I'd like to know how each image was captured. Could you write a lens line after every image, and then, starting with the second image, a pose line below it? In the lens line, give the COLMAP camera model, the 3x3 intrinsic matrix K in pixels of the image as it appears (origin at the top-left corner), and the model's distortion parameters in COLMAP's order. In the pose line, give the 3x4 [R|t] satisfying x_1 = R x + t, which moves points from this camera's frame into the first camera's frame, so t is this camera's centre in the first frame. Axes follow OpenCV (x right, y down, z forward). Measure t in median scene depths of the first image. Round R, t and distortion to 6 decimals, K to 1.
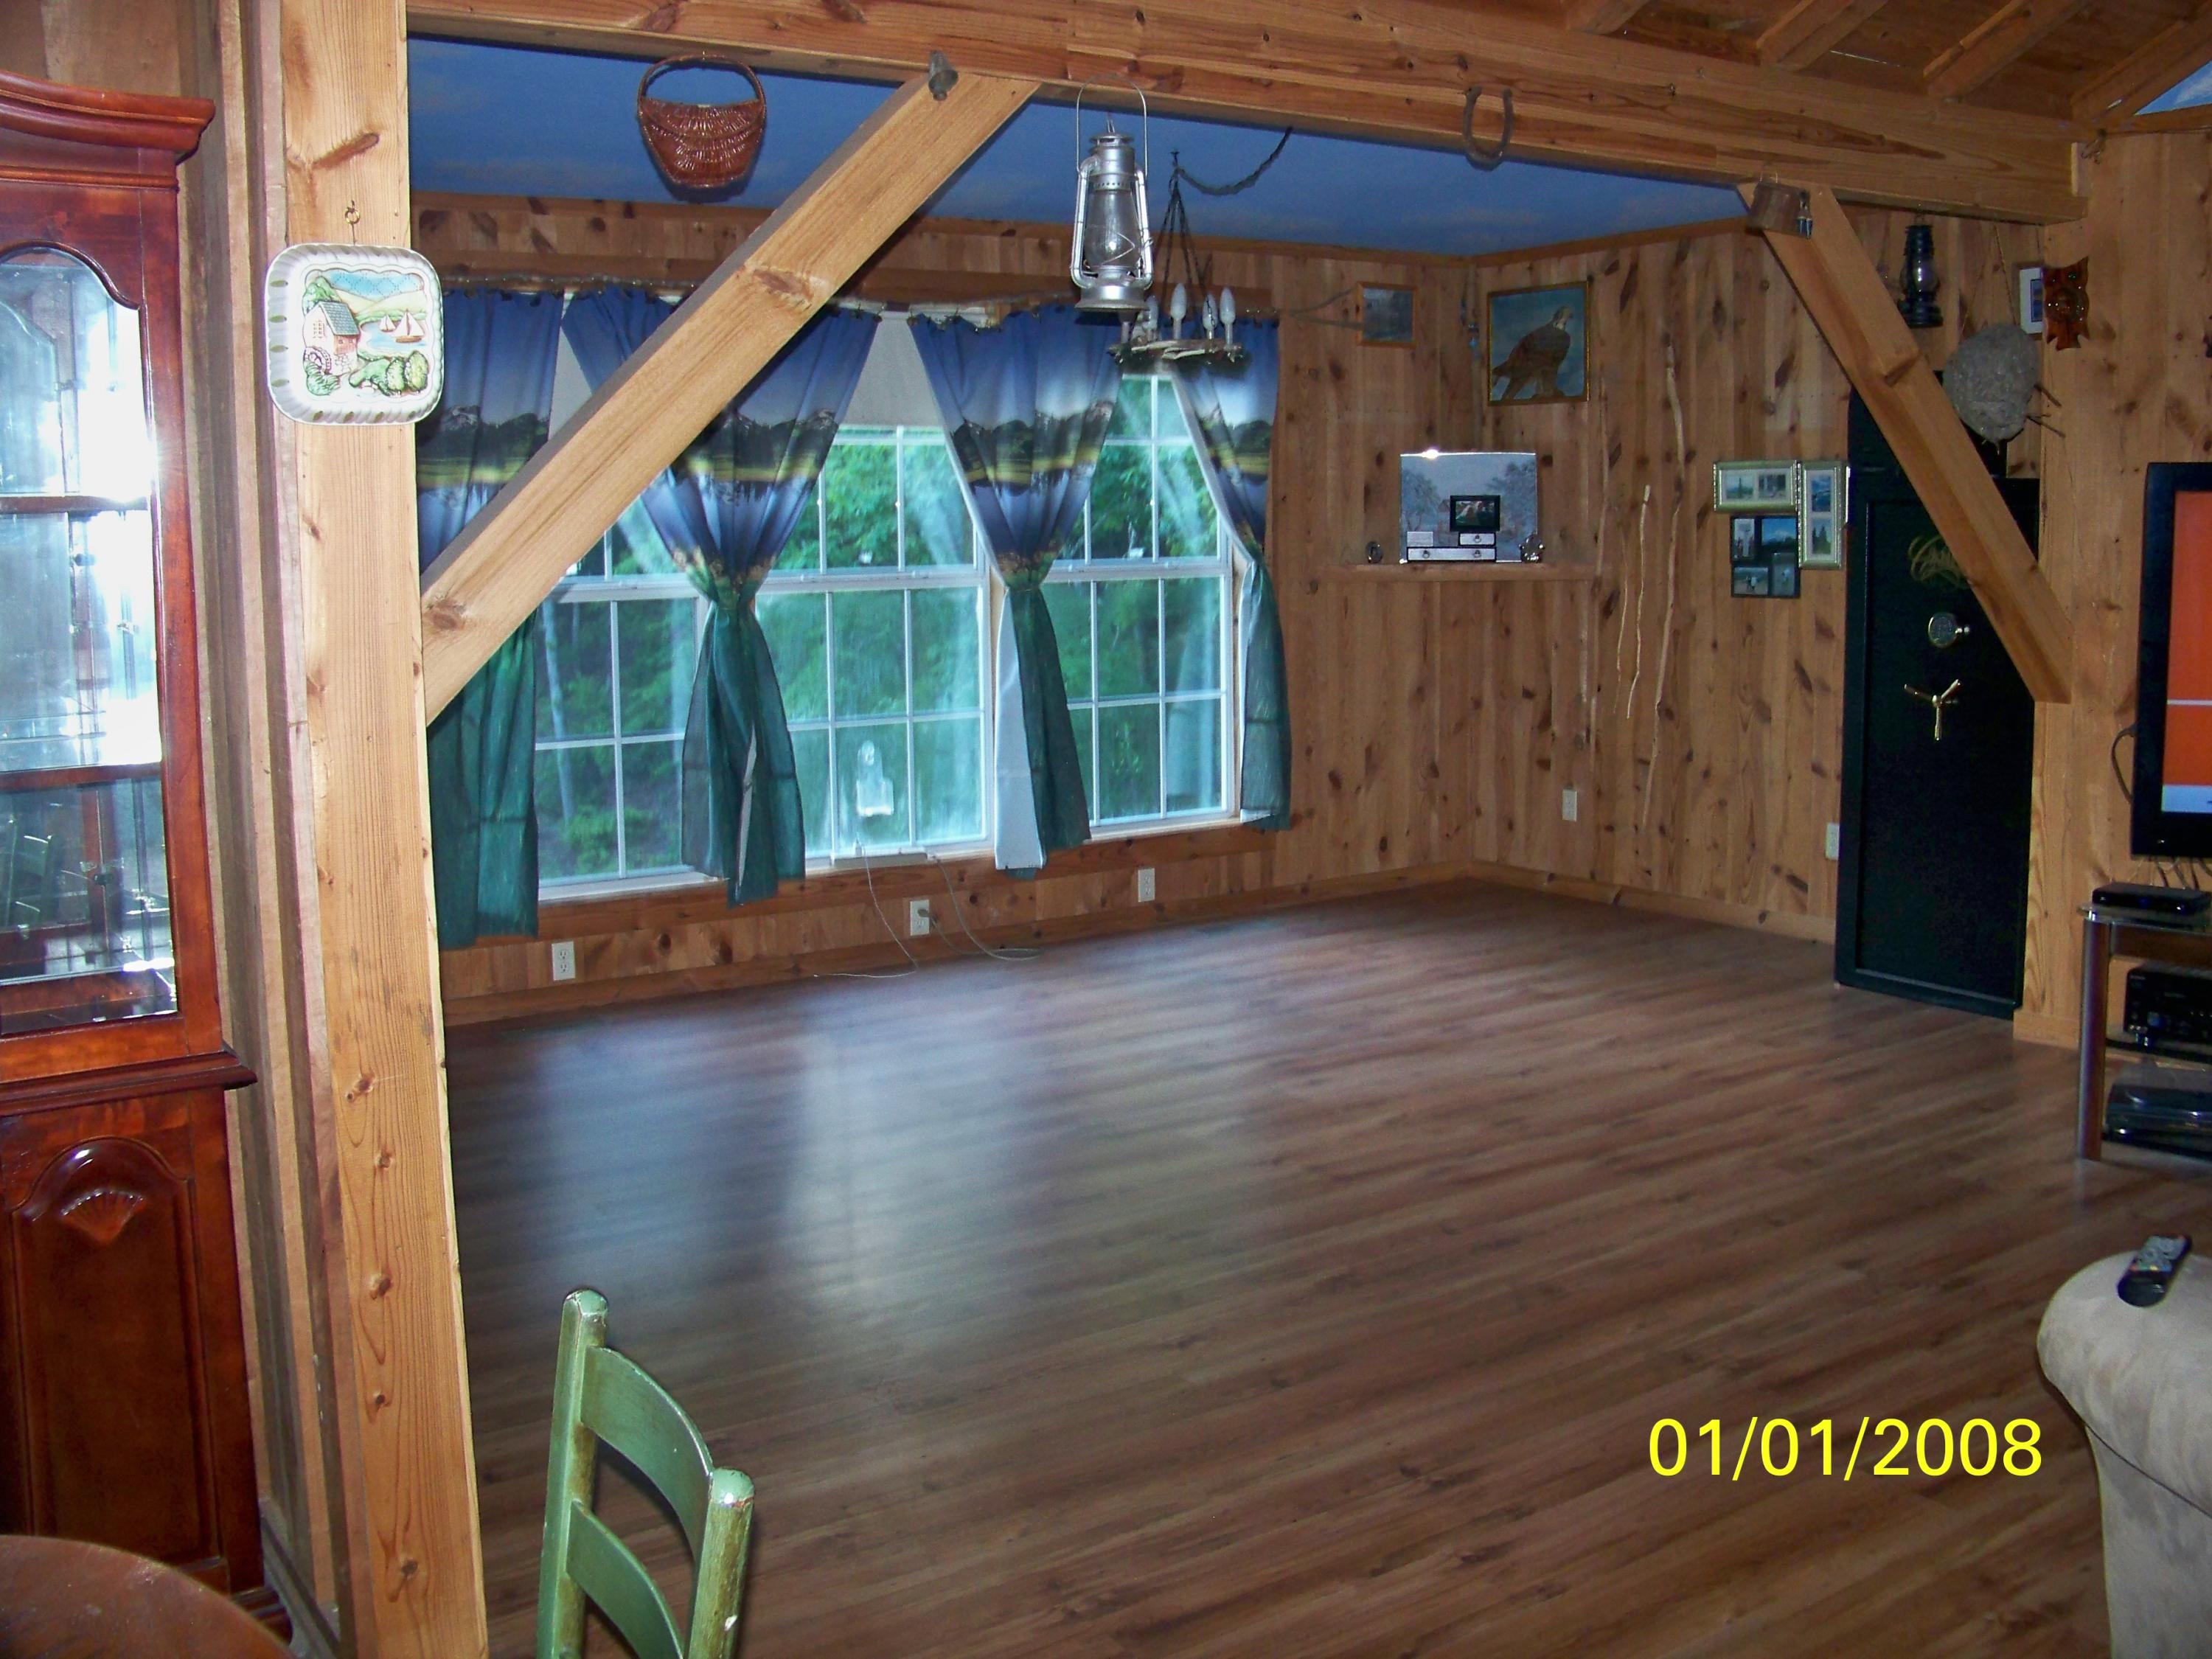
lens RADIAL K [[2180.0, 0, 1146.1], [0, 2180.0, 768.3], [0, 0, 1]] dist [-0.272784, 0.336851]
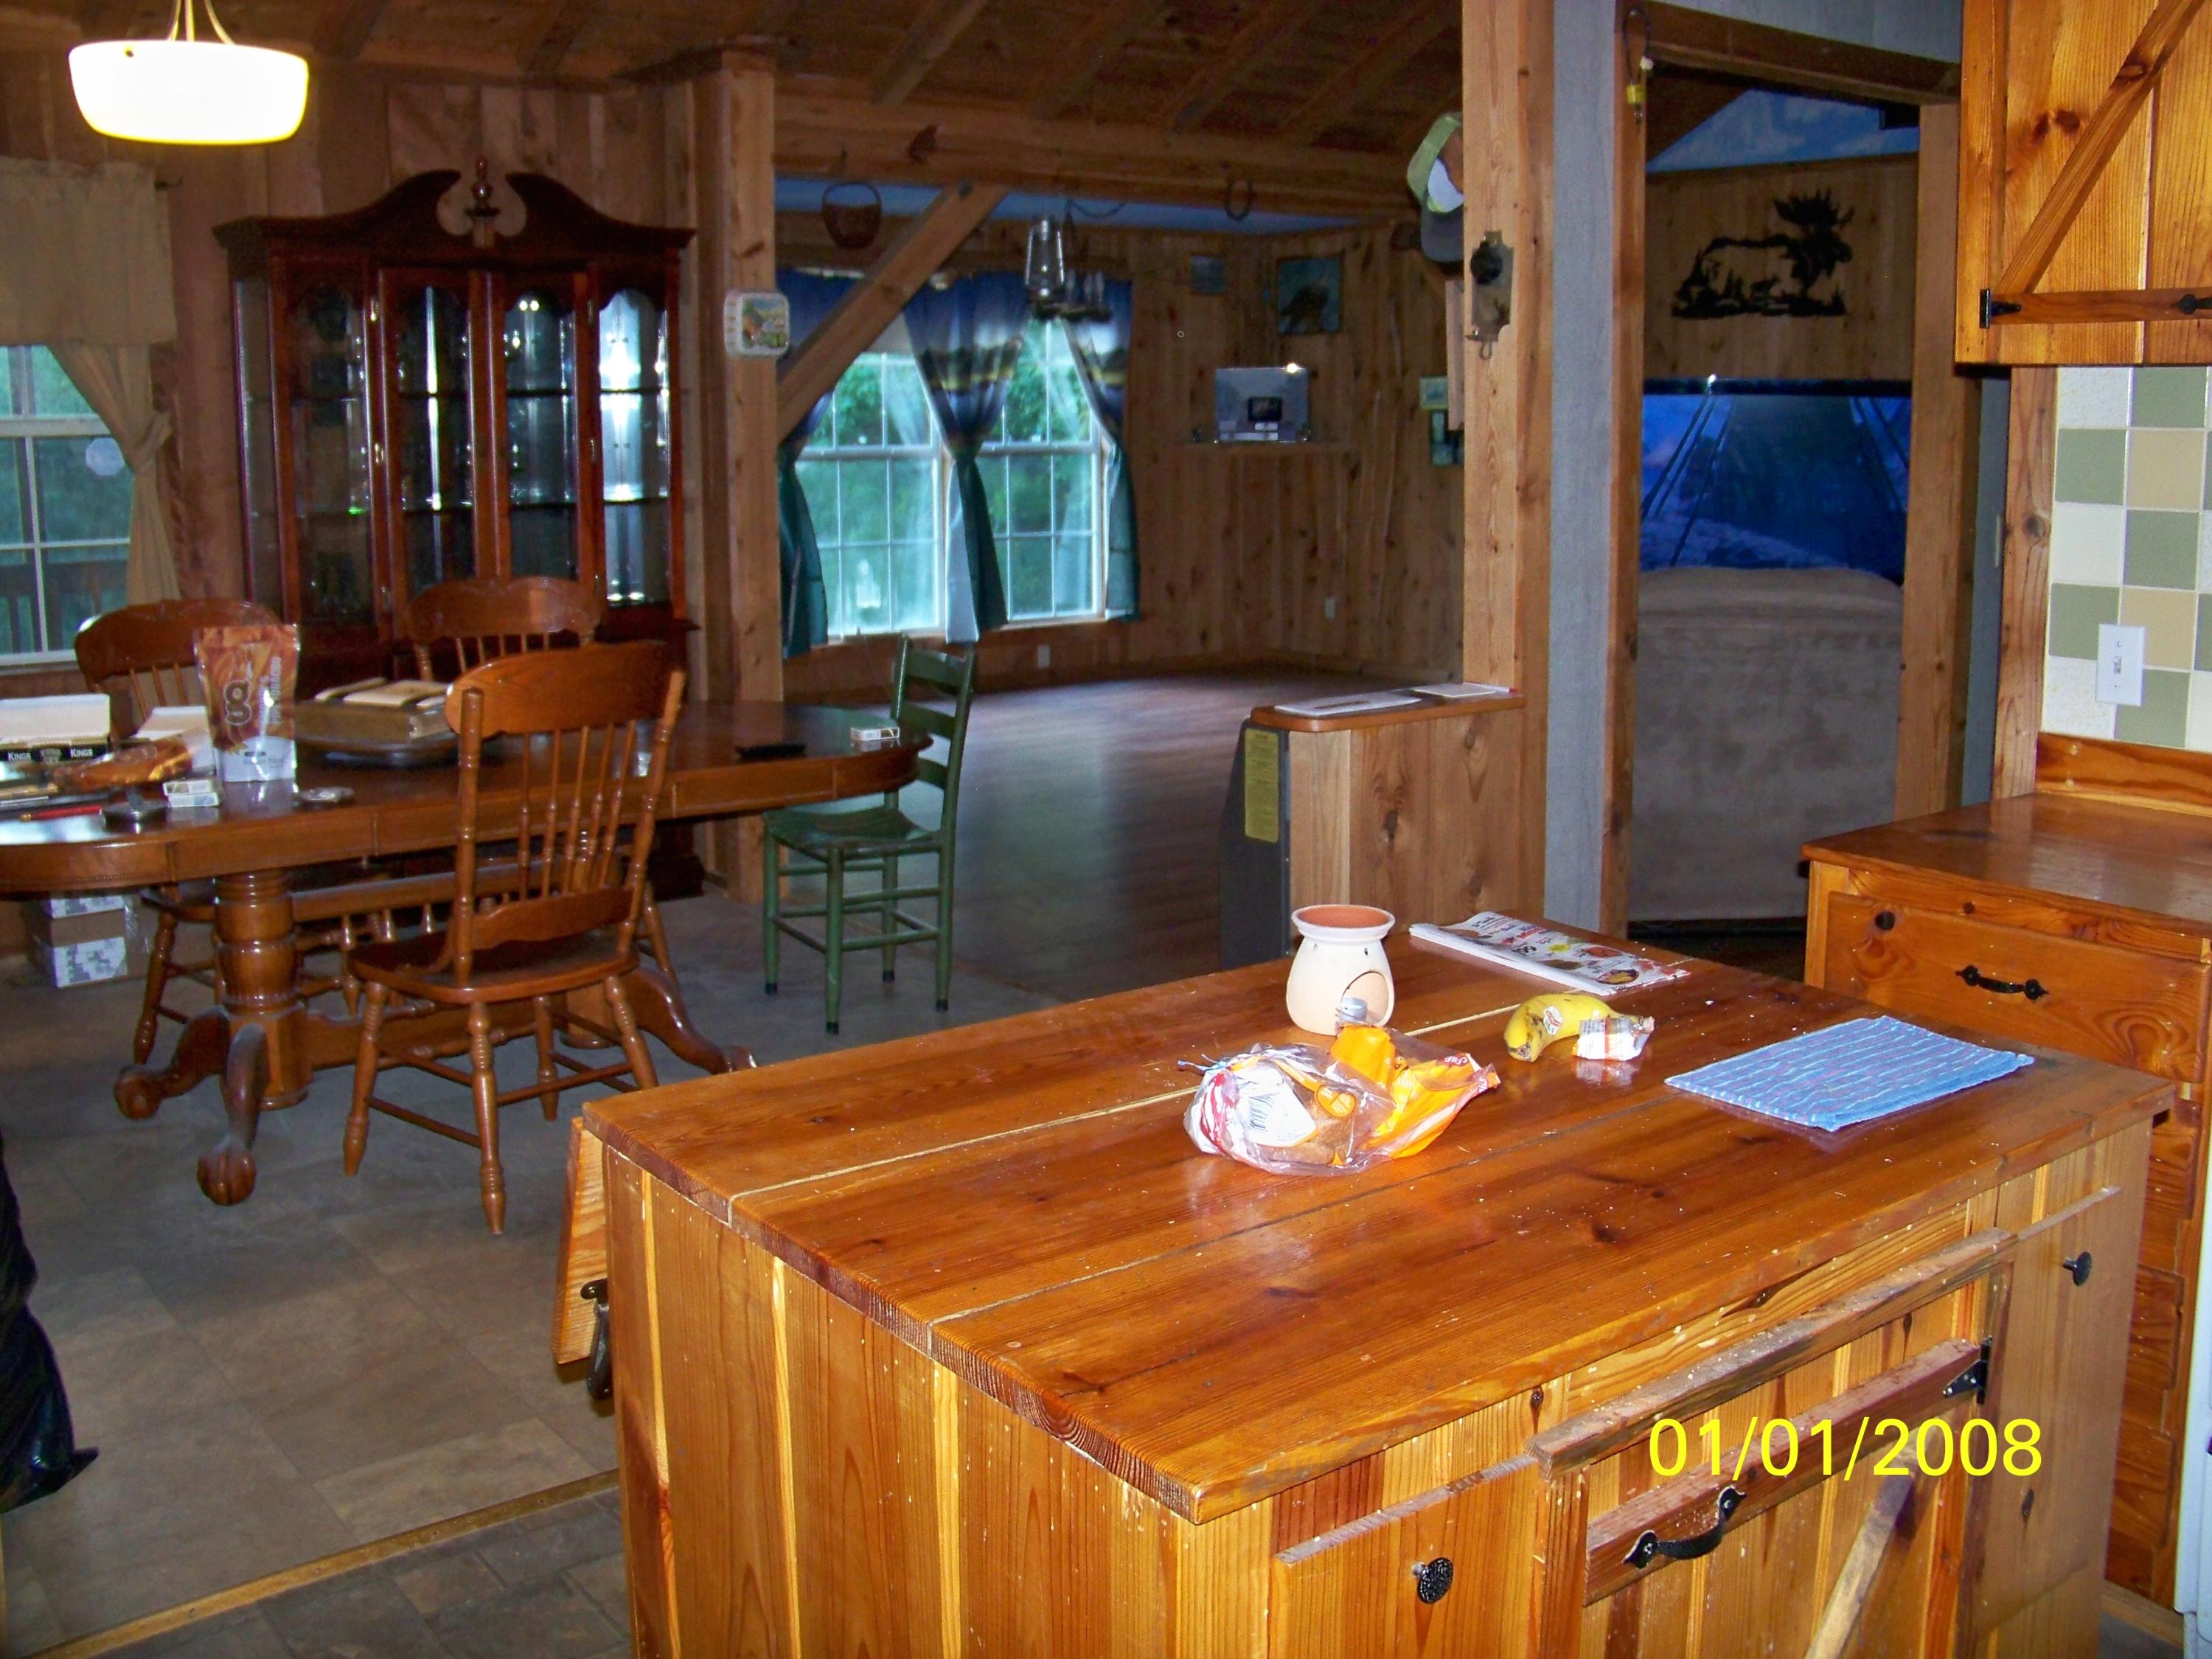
lens RADIAL K [[2180.0, 0, 1146.1], [0, 2180.0, 768.3], [0, 0, 1]] dist [-0.272784, 0.336851]
pose [[0.997991, -0.007834, 0.062863, -0.026790], [0.005326, 0.999187, 0.039959, 0.075587], [-0.063125, -0.039544, 0.997222, -0.539882]]
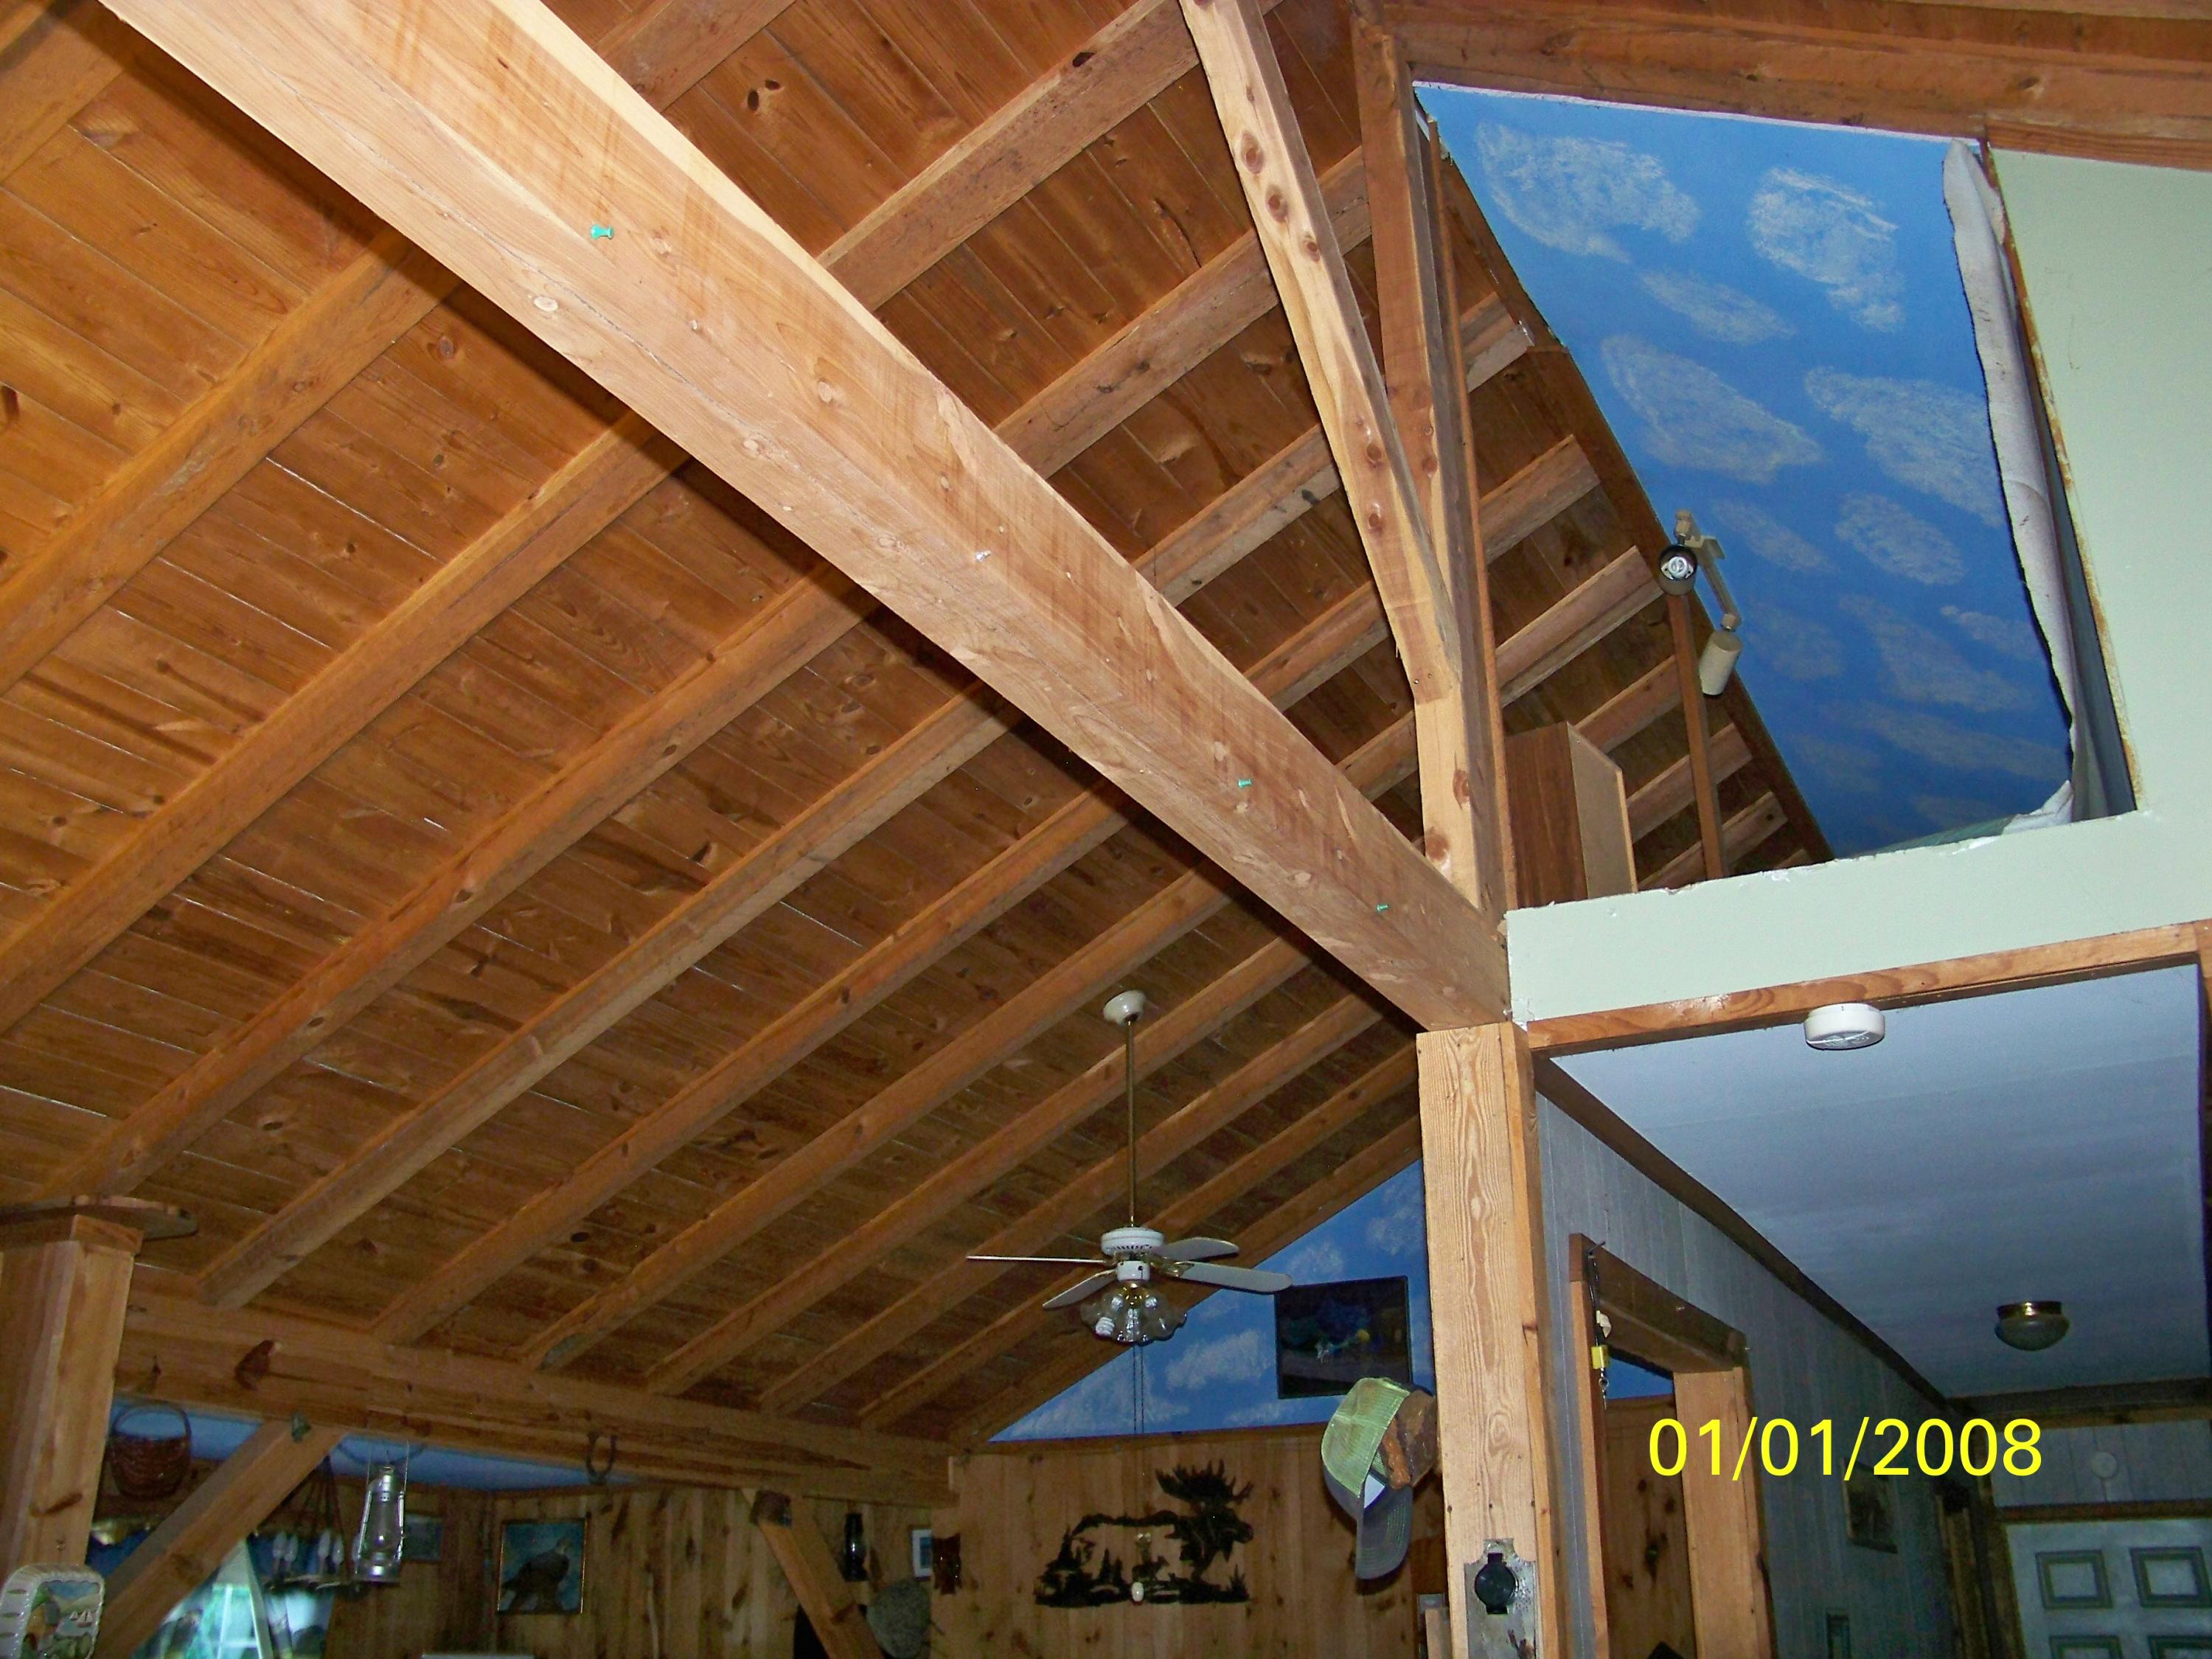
lens RADIAL K [[2180.0, 0, 1146.1], [0, 2180.0, 768.3], [0, 0, 1]] dist [-0.272784, 0.336851]
pose [[0.871959, 0.189109, 0.451581, -0.164454], [0.066932, 0.867679, -0.492599, 0.025831], [-0.484983, 0.459751, 0.743923, -0.336143]]
